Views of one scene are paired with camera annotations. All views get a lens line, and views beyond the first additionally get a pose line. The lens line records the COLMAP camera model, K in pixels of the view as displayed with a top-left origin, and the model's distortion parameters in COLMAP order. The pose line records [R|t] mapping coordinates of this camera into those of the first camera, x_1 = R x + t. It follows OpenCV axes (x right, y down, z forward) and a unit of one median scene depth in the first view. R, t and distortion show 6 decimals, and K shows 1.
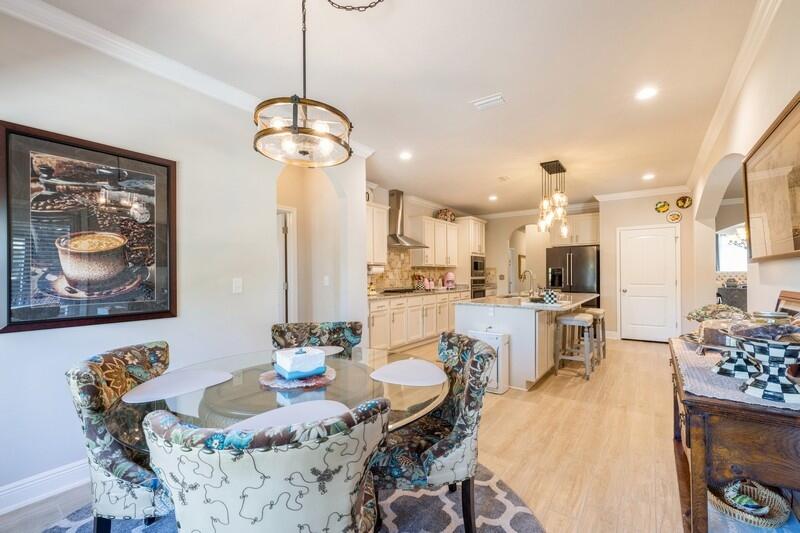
lens RADIAL K [[343.3, 0, 401.8], [0, 343.3, 271.8], [0, 0, 1]] dist [-0.000499, 0.000120]
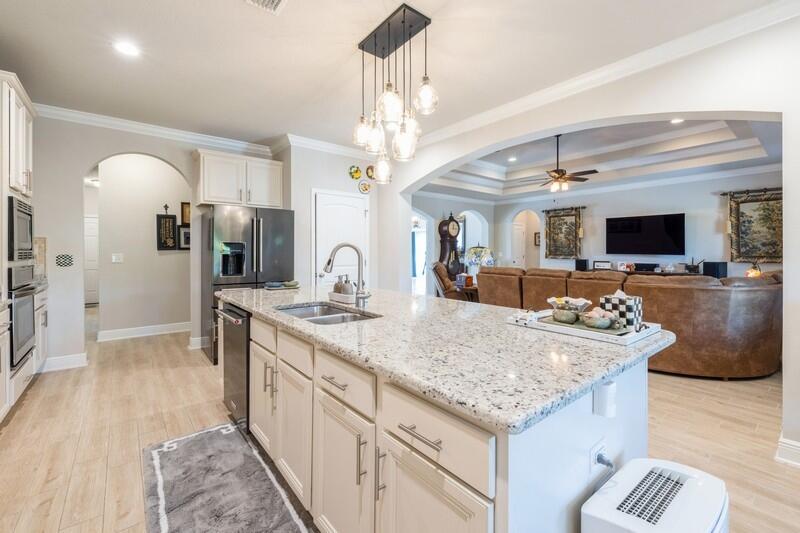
lens RADIAL K [[340.0, 0, 397.4], [0, 340.0, 258.0], [0, 0, 1]] dist [0.005762, 0.000575]
pose [[0.248349, -0.016123, 0.968536, -0.020242], [-0.005866, 0.999818, 0.018148, 0.003480], [-0.968653, -0.010188, 0.248210, 0.636580]]
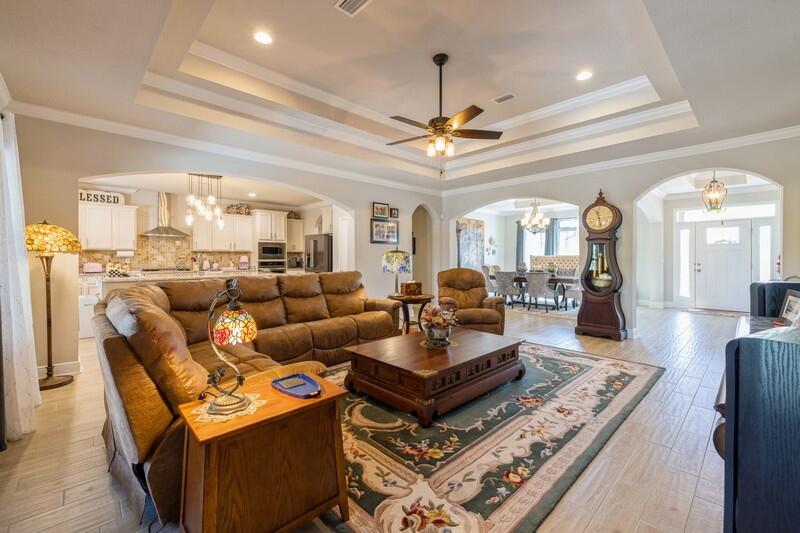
lens RADIAL K [[340.0, 0, 397.4], [0, 340.0, 258.0], [0, 0, 1]] dist [0.005762, 0.000575]
pose [[0.985248, 0.002774, -0.171108, 1.007880], [-0.001570, 0.999973, 0.007172, 0.000354], [0.171123, -0.006798, 0.985226, -0.109360]]
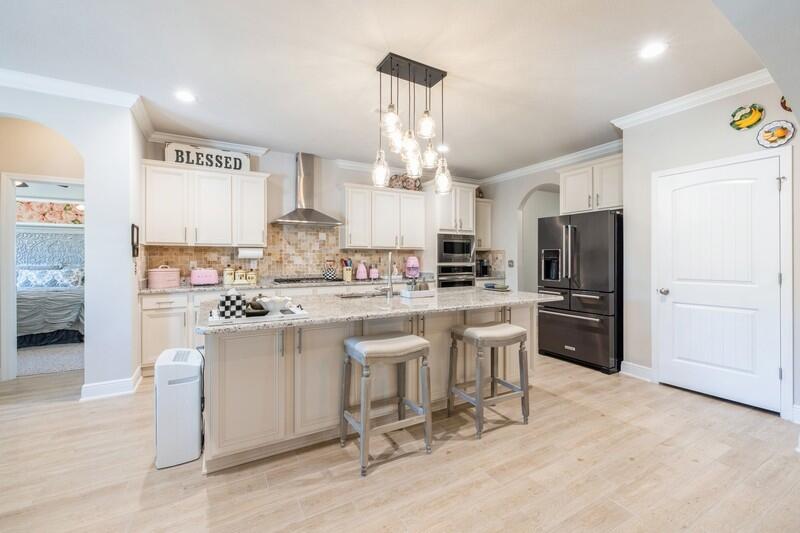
lens RADIAL K [[340.0, 0, 397.4], [0, 340.0, 258.0], [0, 0, 1]] dist [0.005762, 0.000575]
pose [[0.912435, 0.003598, -0.409205, 0.474713], [-0.001129, 0.999980, 0.006275, 0.000595], [0.409219, -0.005264, 0.912421, 0.347451]]
